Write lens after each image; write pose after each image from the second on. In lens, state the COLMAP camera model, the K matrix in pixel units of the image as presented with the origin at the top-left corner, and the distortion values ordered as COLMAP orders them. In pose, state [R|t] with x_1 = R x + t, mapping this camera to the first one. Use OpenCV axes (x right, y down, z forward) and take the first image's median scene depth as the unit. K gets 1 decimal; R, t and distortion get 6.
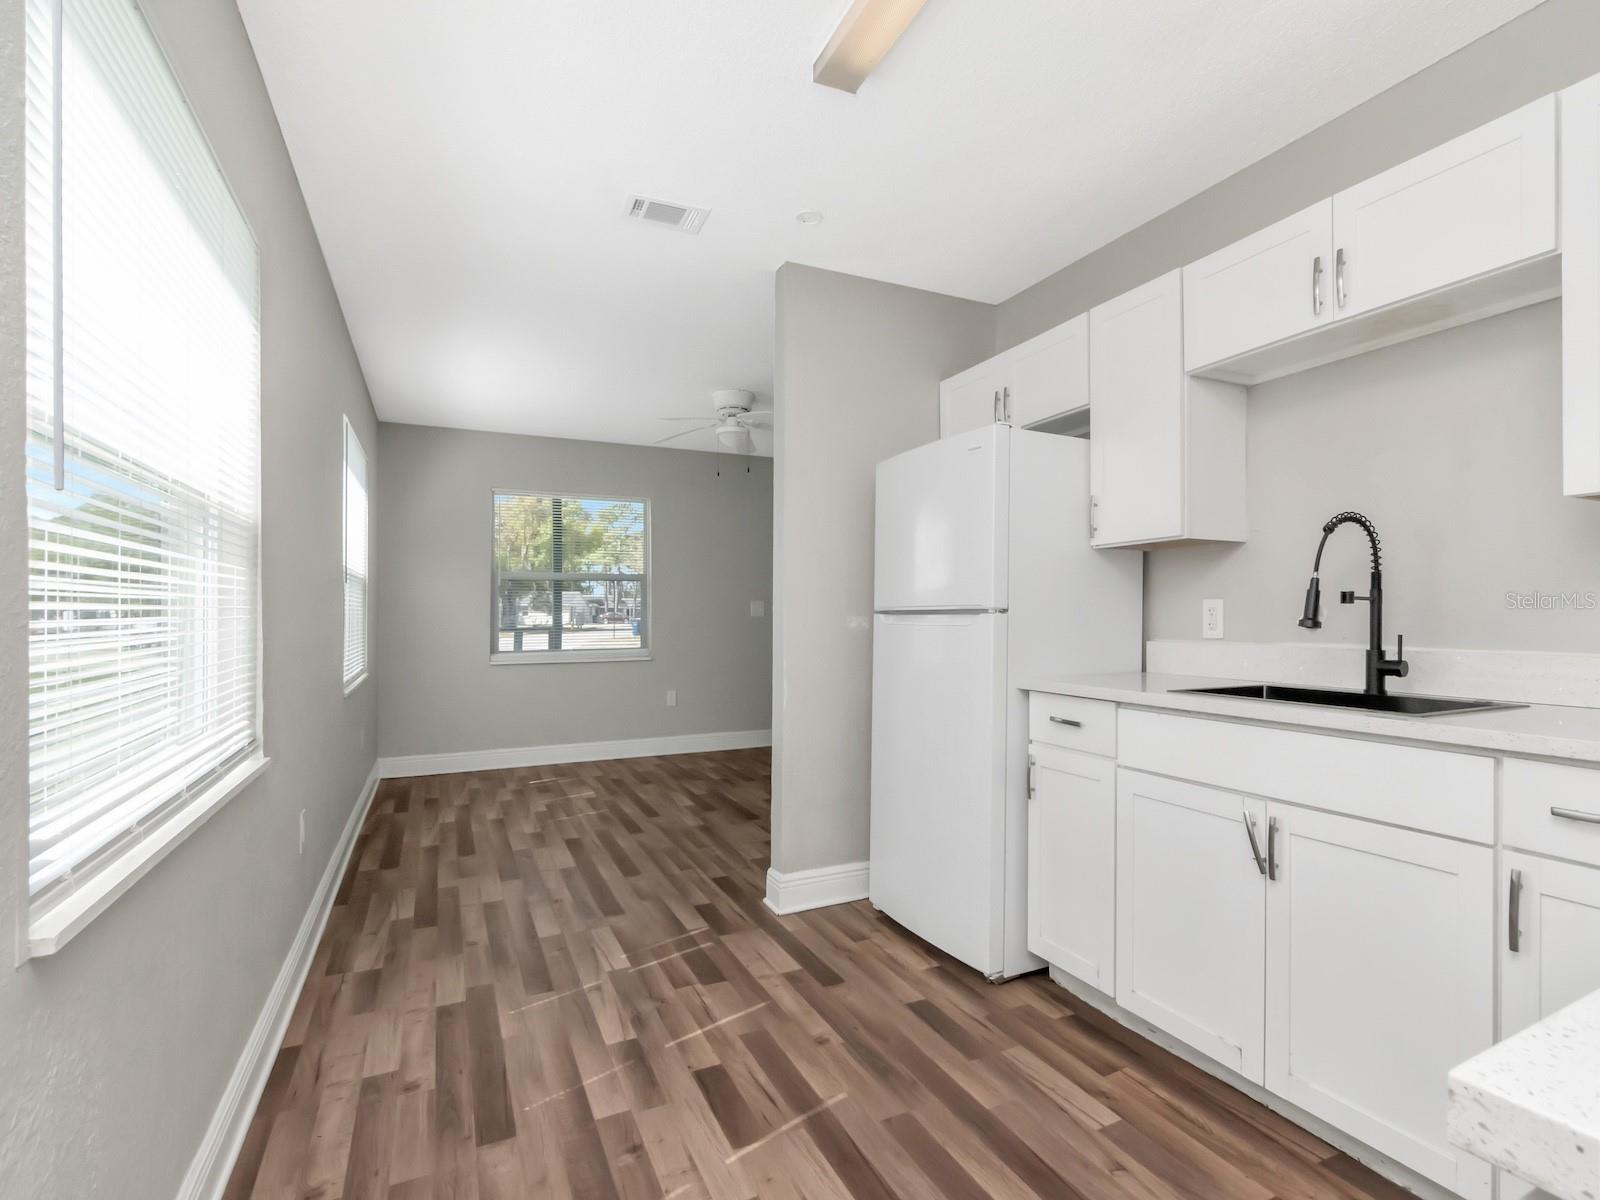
lens RADIAL K [[799.3, 0, 800.0], [0, 799.3, 600.0], [0, 0, 1]] dist [-0.002738, 0.054650]
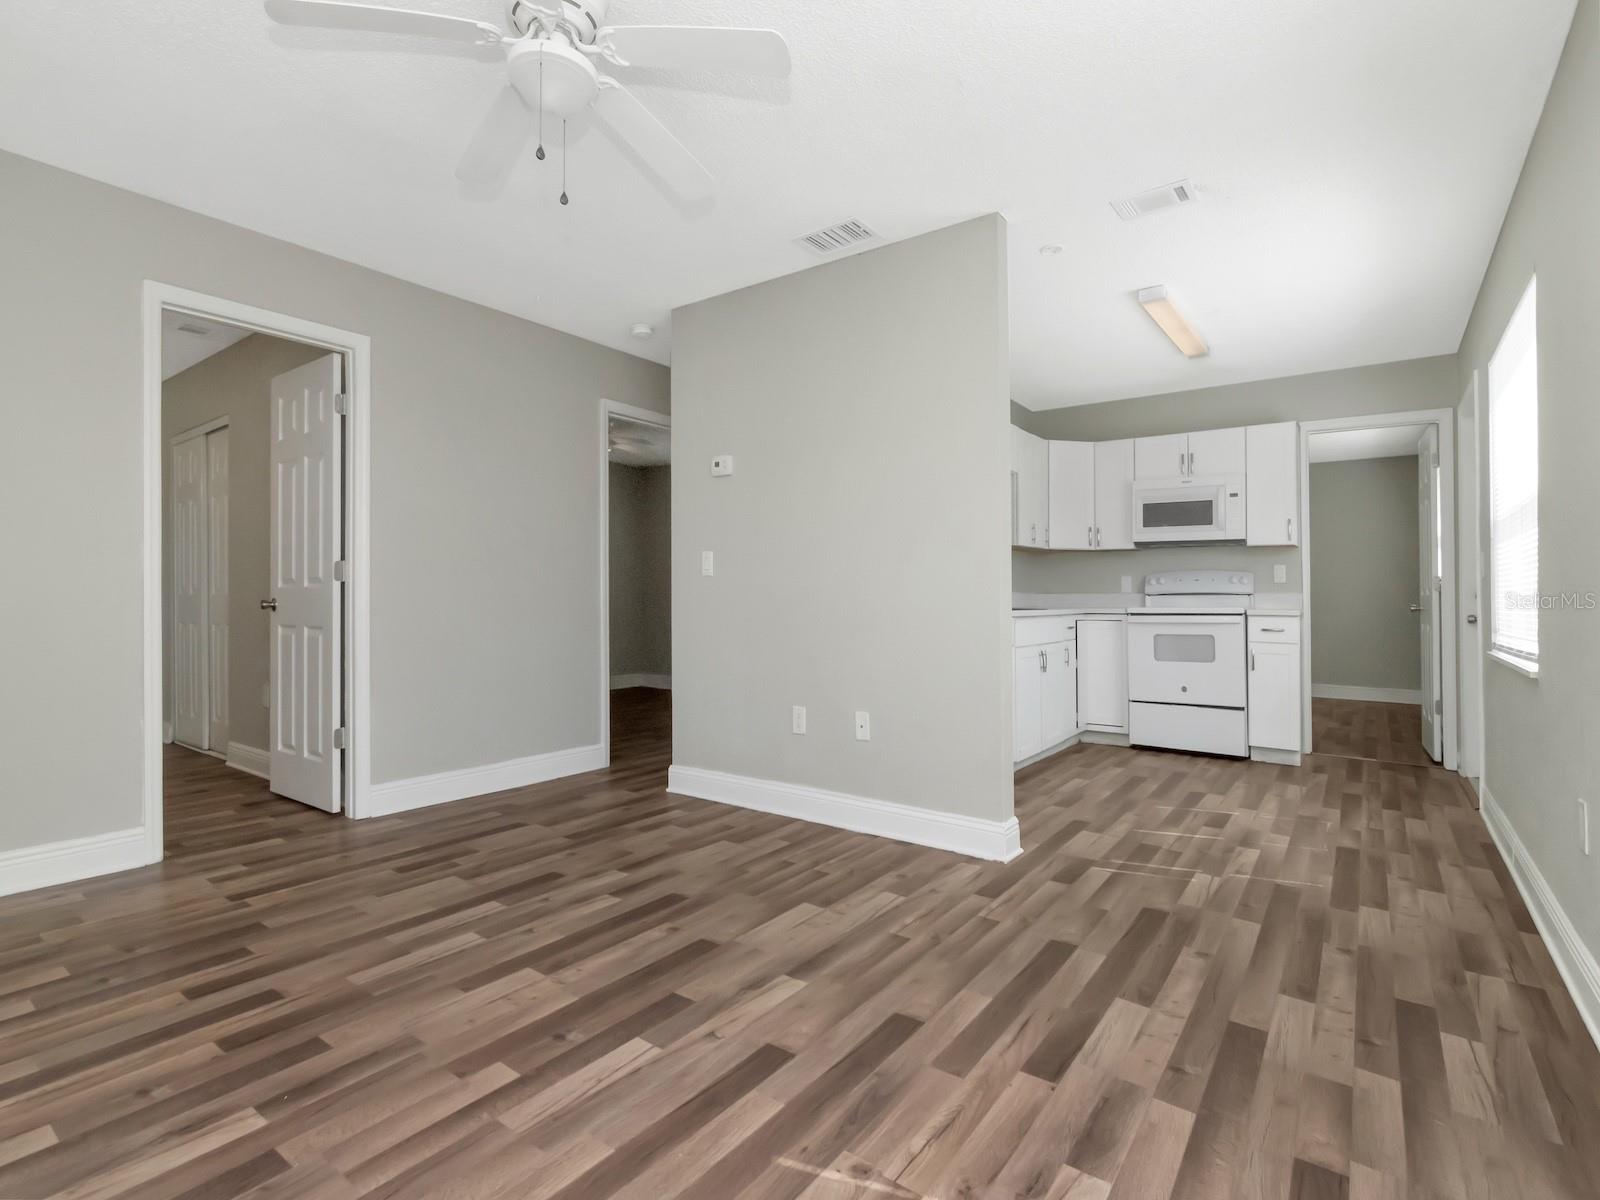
lens RADIAL K [[766.7, 0, 803.8], [0, 766.7, 626.3], [0, 0, 1]] dist [0.000501, -0.007113]
pose [[-0.488815, -0.024868, 0.872033, -0.505908], [-0.014298, 0.999688, 0.020494, 0.054567], [-0.872270, -0.002451, -0.489018, 1.164925]]
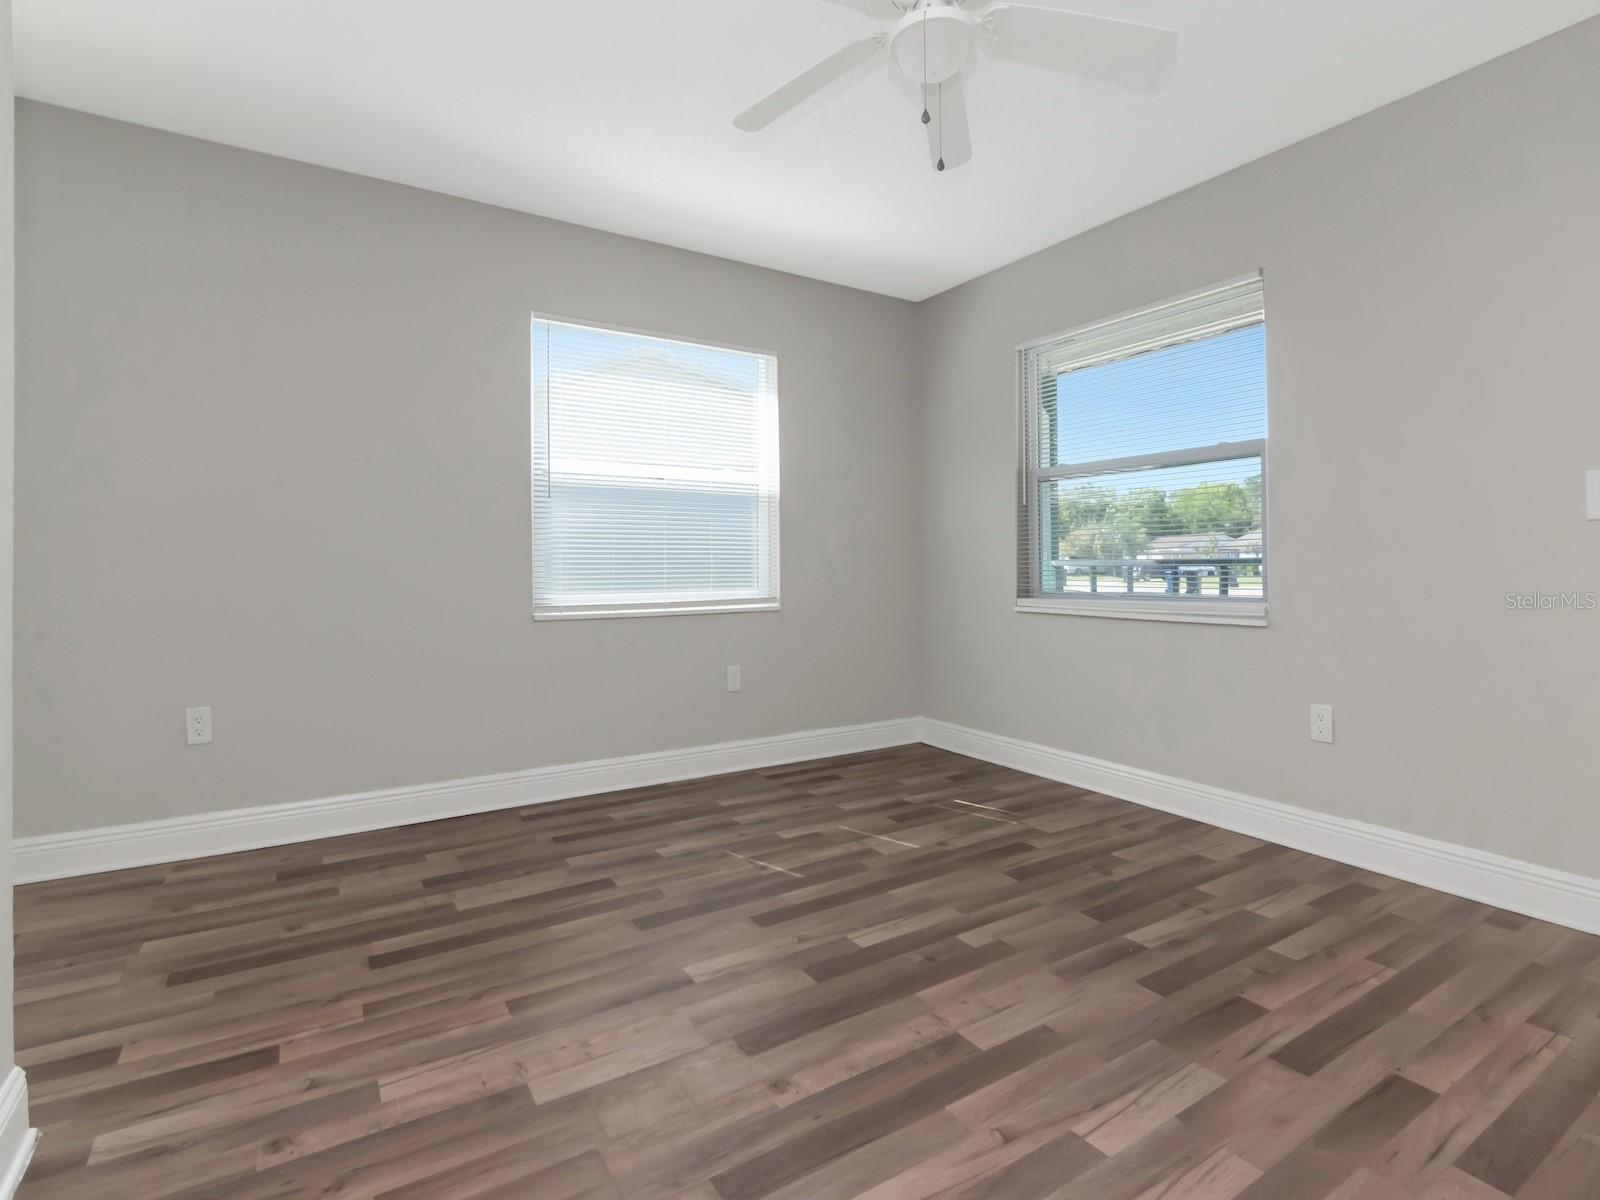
lens RADIAL K [[803.7, 0, 808.6], [0, 803.7, 563.5], [0, 0, 1]] dist [-0.000203, -0.006908]
pose [[0.131600, 0.006354, -0.991283, 0.313026], [0.016804, 0.999821, 0.008640, 0.044041], [0.991161, -0.017794, 0.131469, 0.962460]]
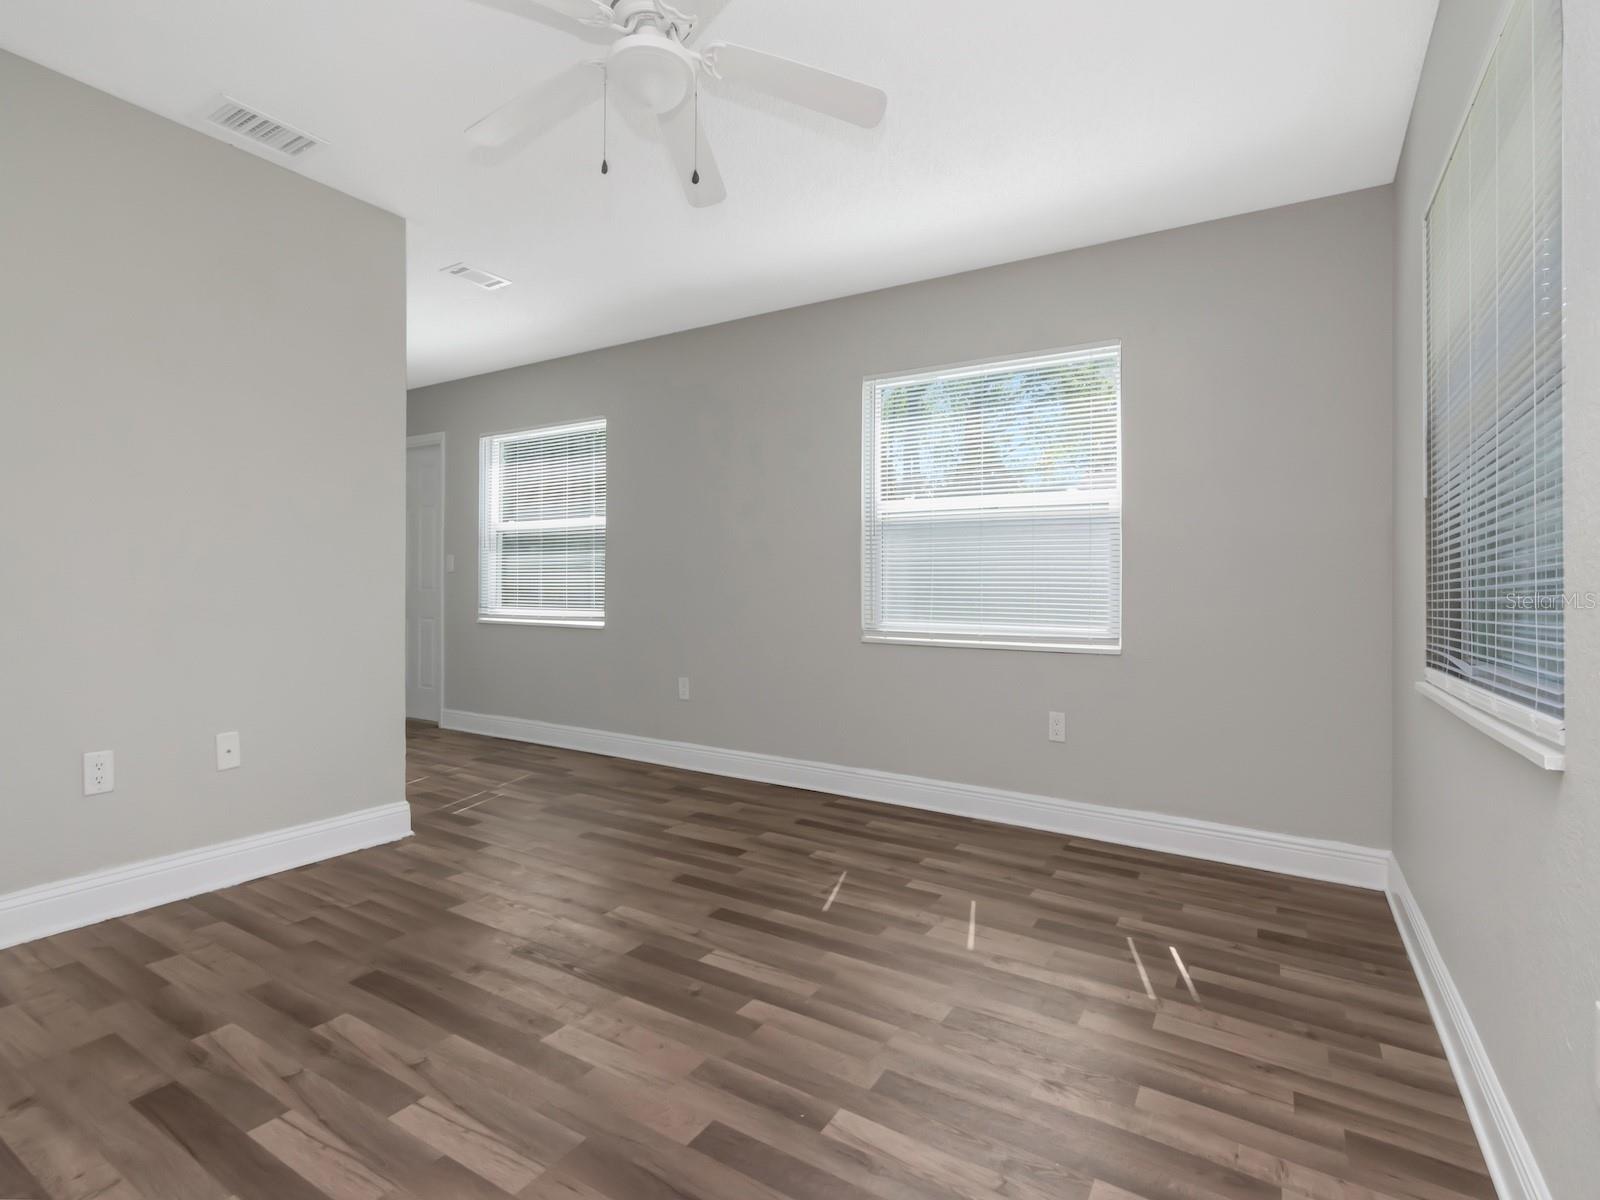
lens RADIAL K [[787.3, 0, 783.3], [0, 787.3, 596.4], [0, 0, 1]] dist [0.029768, -0.017841]
pose [[-0.840597, -0.002793, -0.541655, 0.076512], [-0.001850, 0.999996, -0.002286, 0.051948], [0.541659, -0.000919, -0.840598, 1.475715]]
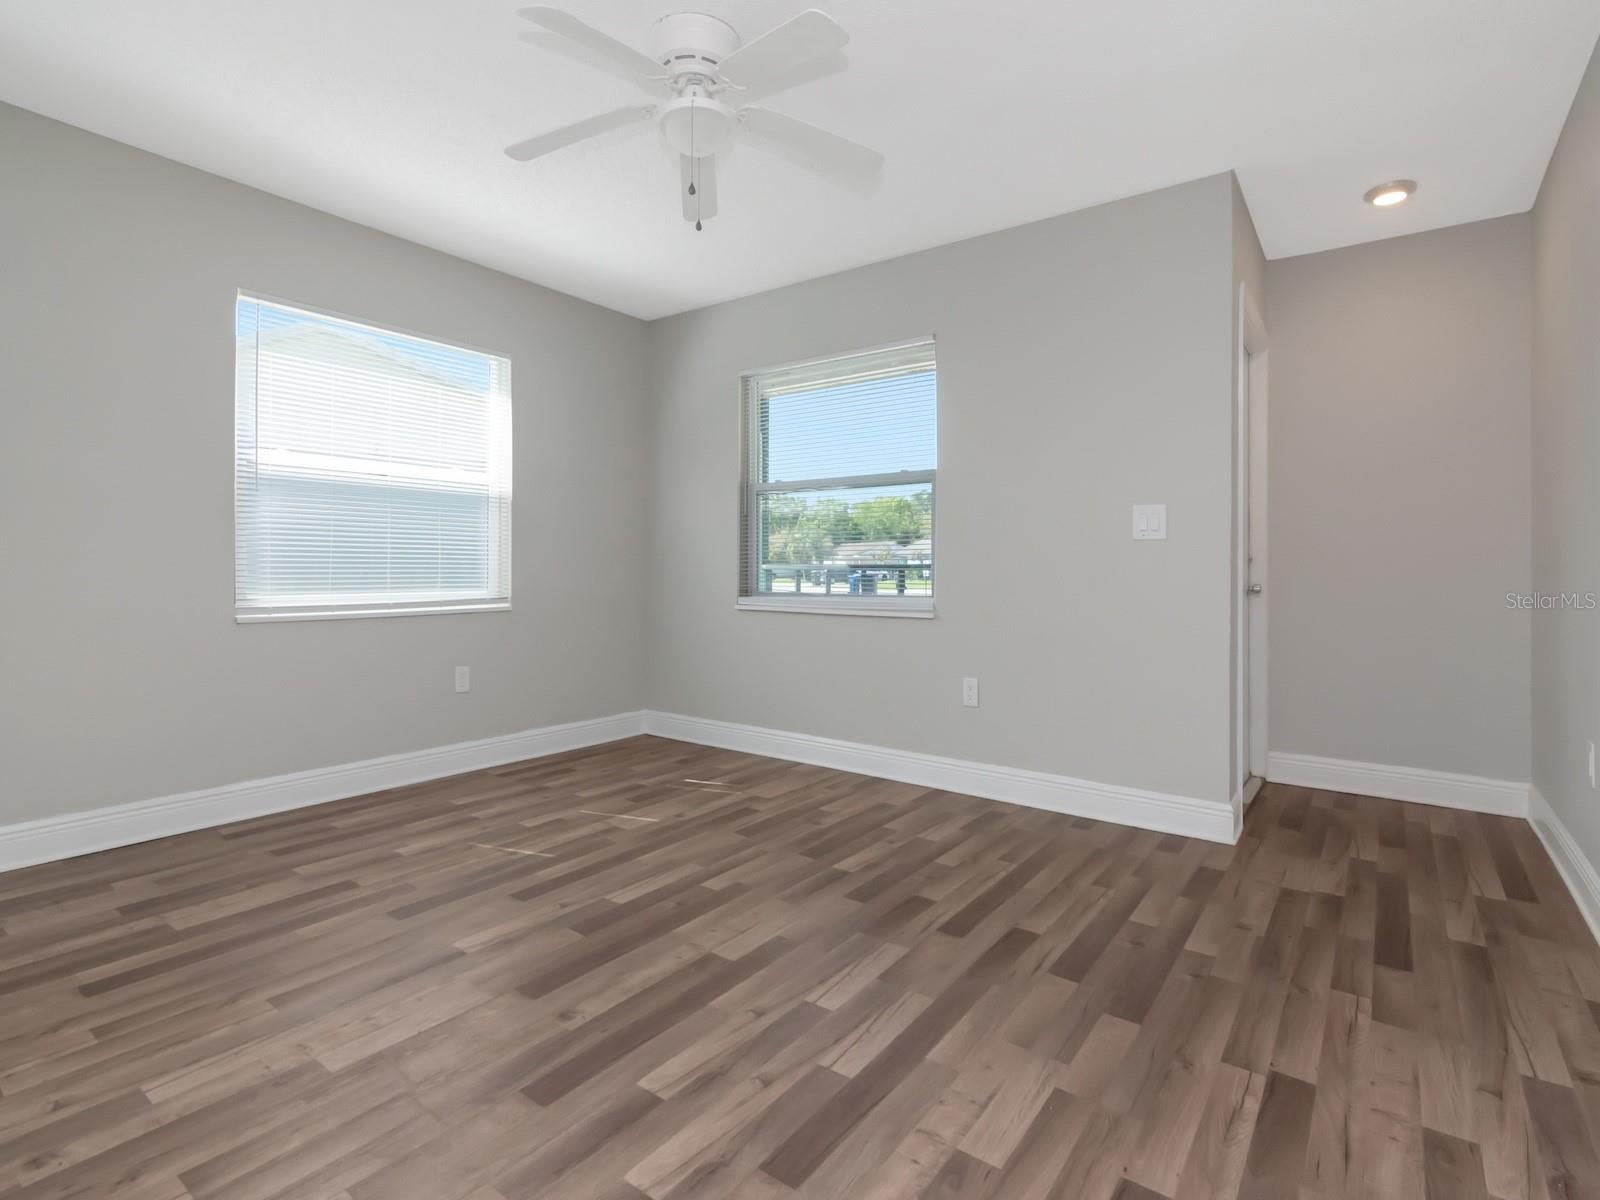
lens RADIAL K [[803.7, 0, 808.6], [0, 803.7, 563.5], [0, 0, 1]] dist [-0.000203, -0.006908]
pose [[0.481618, 0.006996, -0.876353, 0.376782], [0.001583, 0.999960, 0.008853, 0.042877], [0.876380, -0.005652, 0.481588, 0.906604]]
